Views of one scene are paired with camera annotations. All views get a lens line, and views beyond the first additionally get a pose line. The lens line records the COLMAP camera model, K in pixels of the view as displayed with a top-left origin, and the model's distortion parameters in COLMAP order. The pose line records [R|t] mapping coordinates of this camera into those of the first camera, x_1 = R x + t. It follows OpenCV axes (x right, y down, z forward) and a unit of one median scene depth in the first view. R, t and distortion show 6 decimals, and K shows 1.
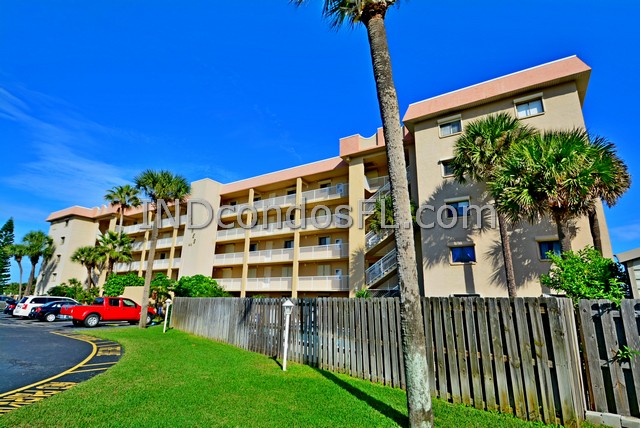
lens RADIAL K [[319.3, 0, 320.9], [0, 319.3, 227.0], [0, 0, 1]] dist [-0.000556, -0.011464]
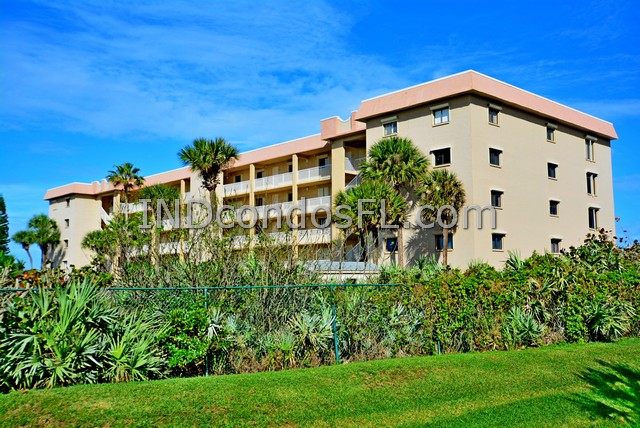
lens RADIAL K [[660.0, 0, 320.0], [0, 660.0, 214.0], [0, 0, 1]] dist [0.002589, 0.001711]
pose [[0.964355, -0.058700, -0.258019, 0.346800], [0.093114, 0.987998, 0.123243, -0.150463], [0.247688, -0.142875, 0.958247, -0.597183]]
